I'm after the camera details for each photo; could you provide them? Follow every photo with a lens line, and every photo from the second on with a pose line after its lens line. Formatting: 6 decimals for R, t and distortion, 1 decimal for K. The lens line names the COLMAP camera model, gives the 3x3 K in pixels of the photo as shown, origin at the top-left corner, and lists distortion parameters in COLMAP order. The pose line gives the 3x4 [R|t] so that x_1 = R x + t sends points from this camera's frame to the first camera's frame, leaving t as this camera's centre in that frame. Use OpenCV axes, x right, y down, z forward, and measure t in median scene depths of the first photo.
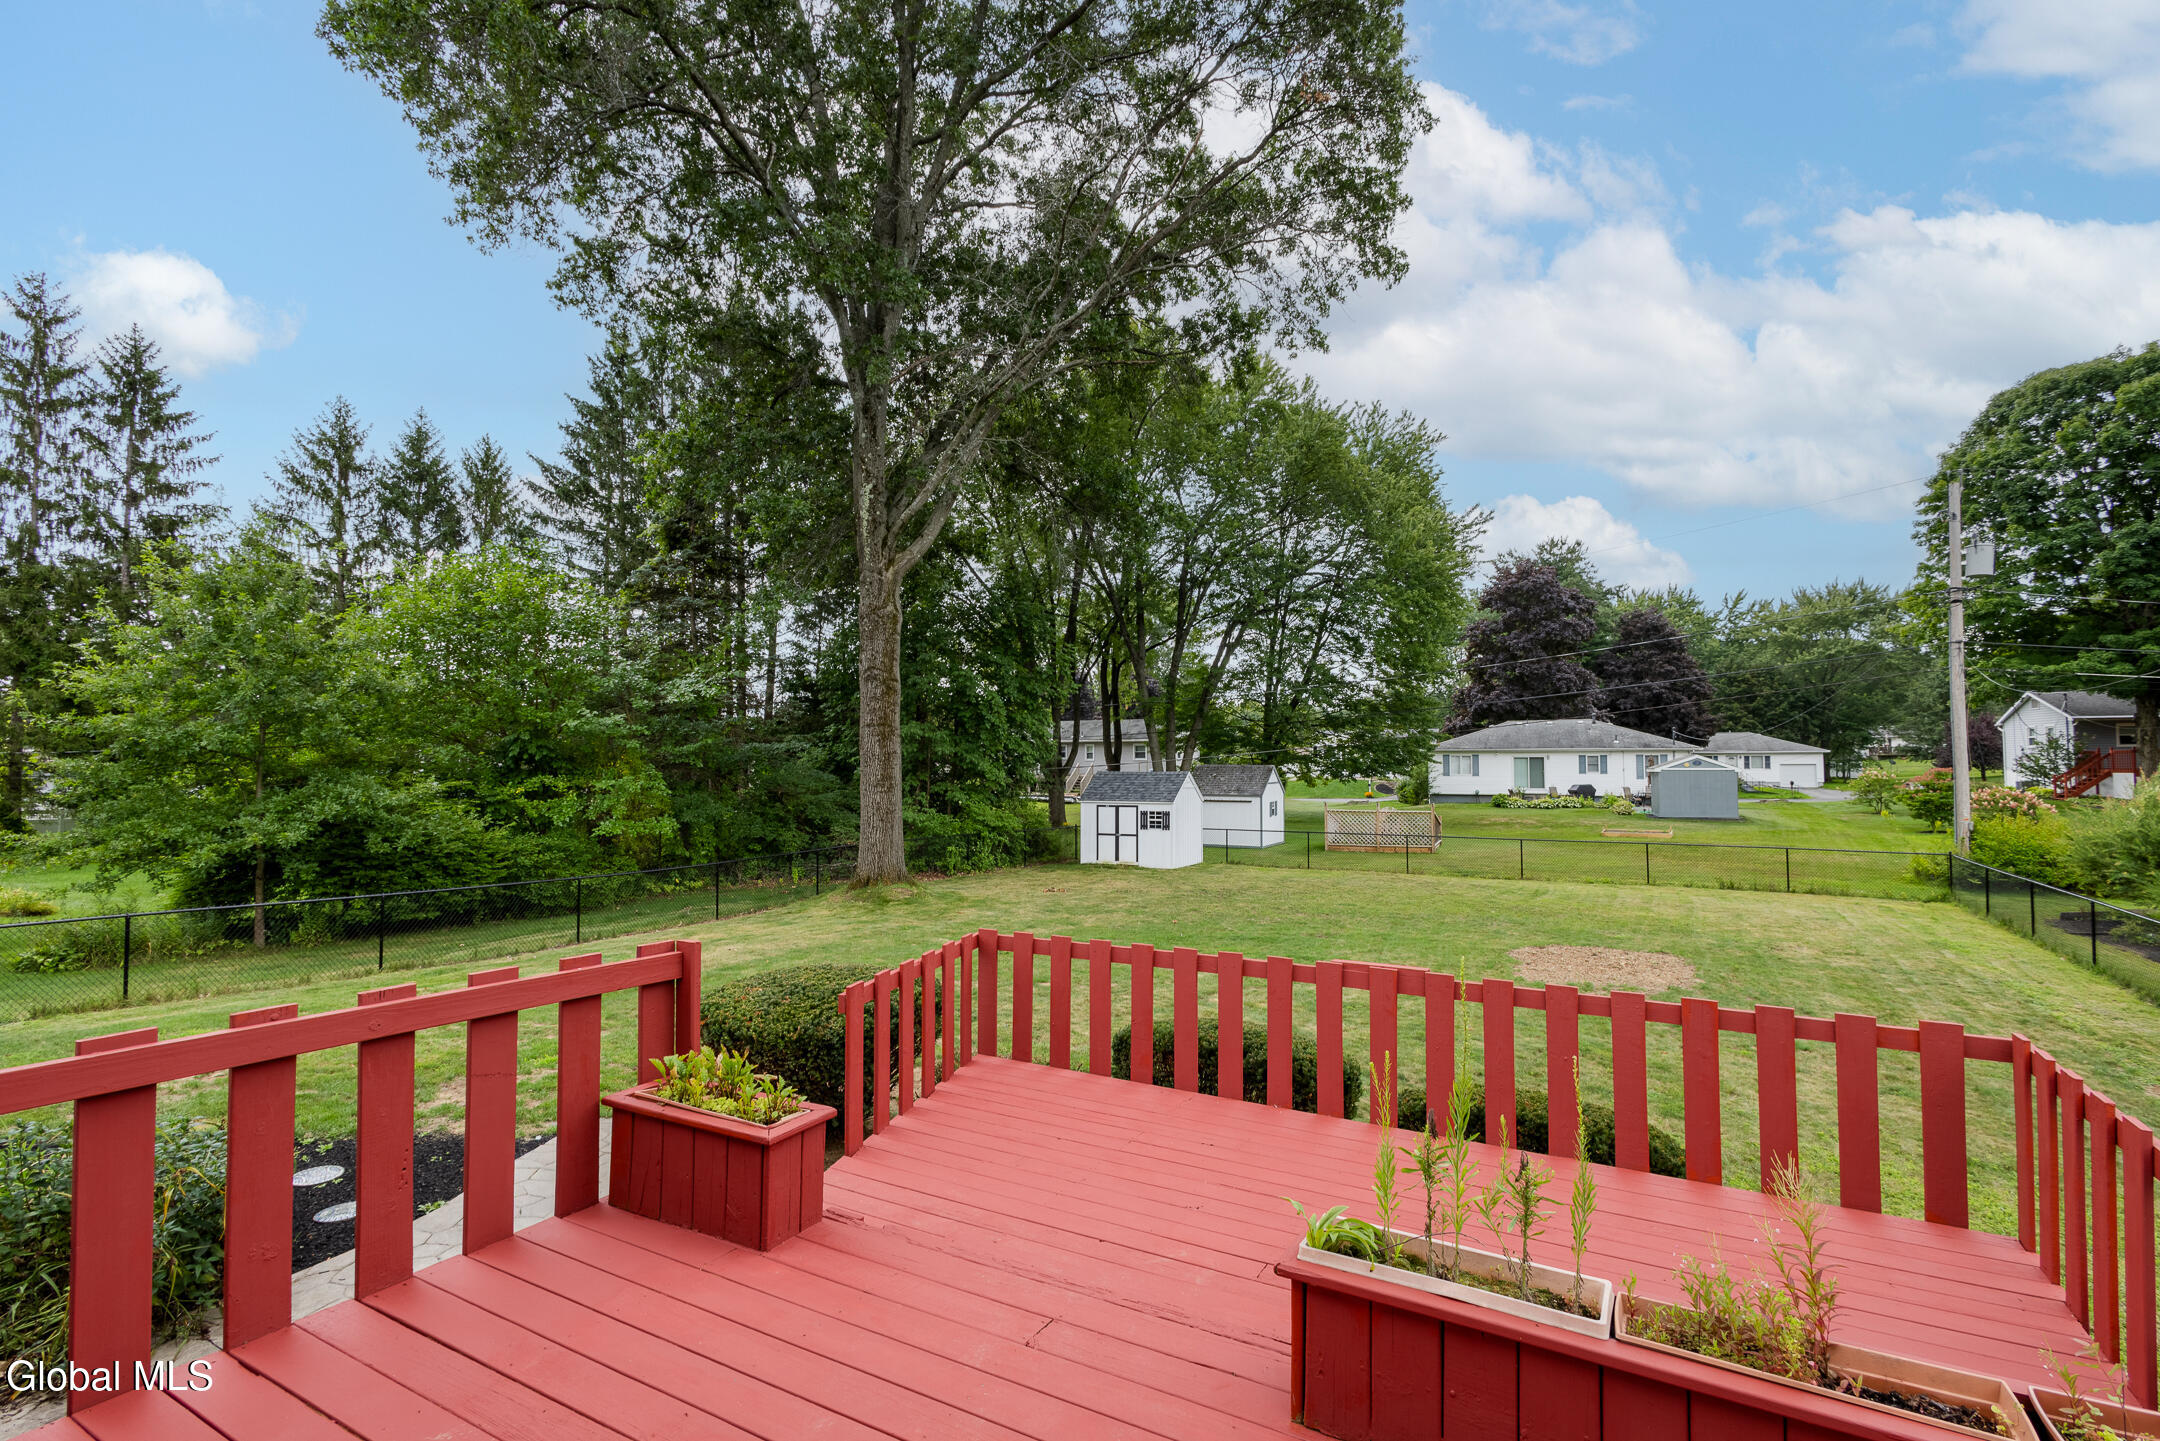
lens RADIAL K [[996.4, 0, 1061.1], [0, 996.4, 714.8], [0, 0, 1]] dist [0.000489, -0.003003]
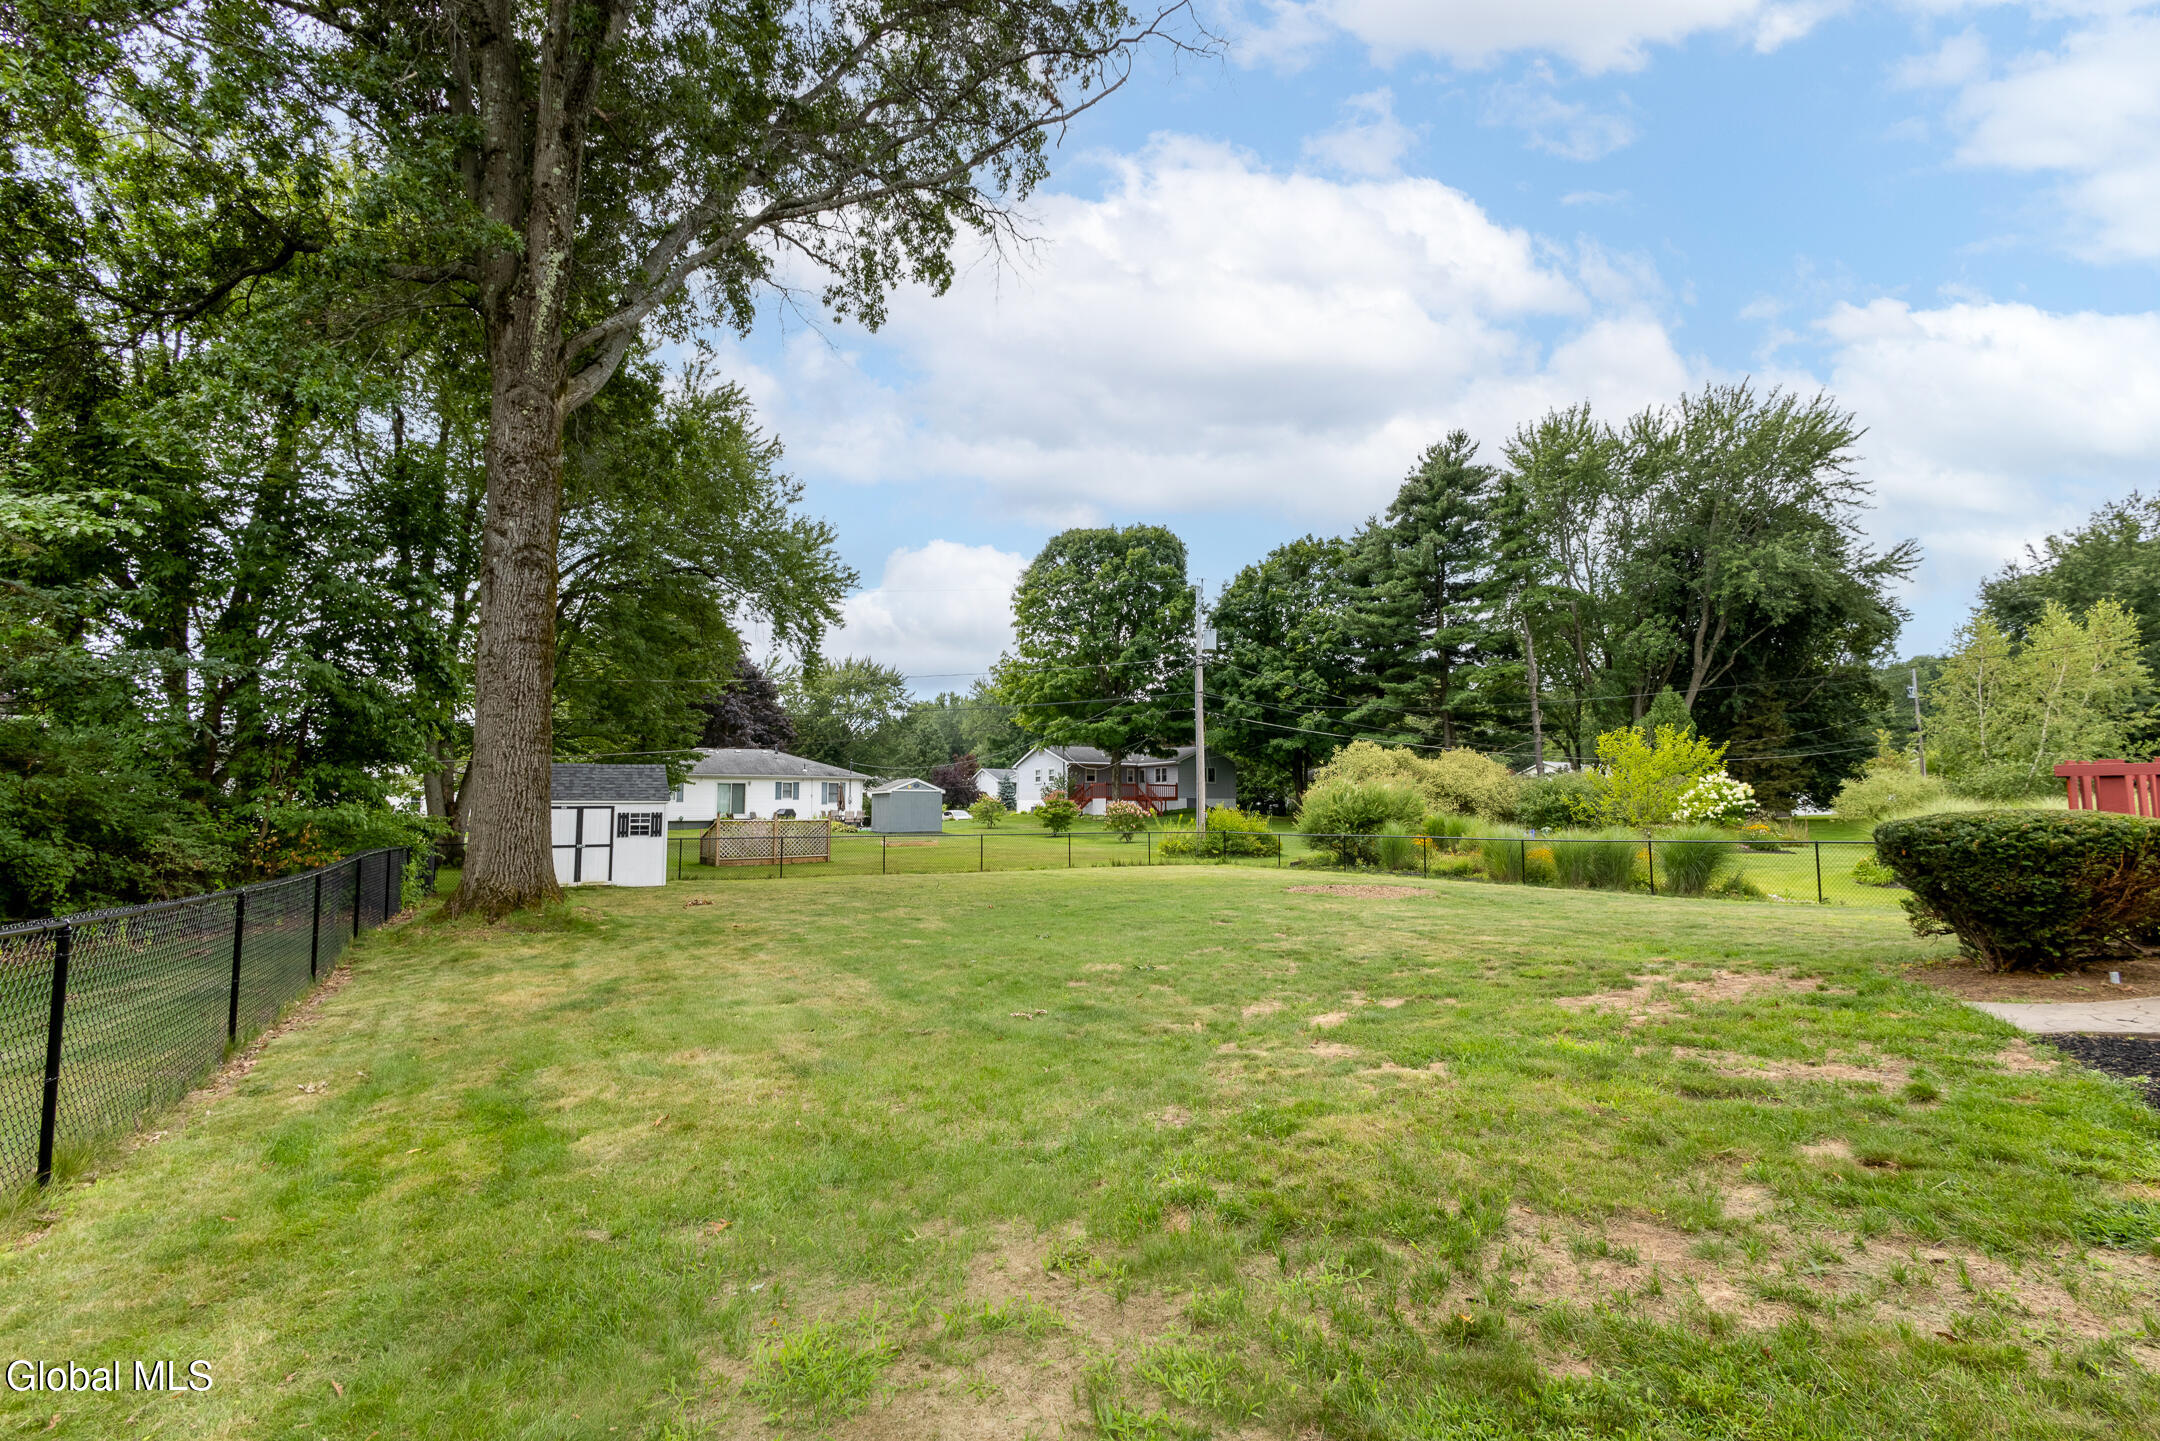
lens RADIAL K [[996.4, 0, 1073.4], [0, 996.4, 716.5], [0, 0, 1]] dist [0.000489, -0.003003]
pose [[0.545695, 0.079557, 0.834199, -0.284274], [-0.037212, 0.996802, -0.070722, 0.048621], [-0.837157, 0.007551, 0.546910, 0.220803]]
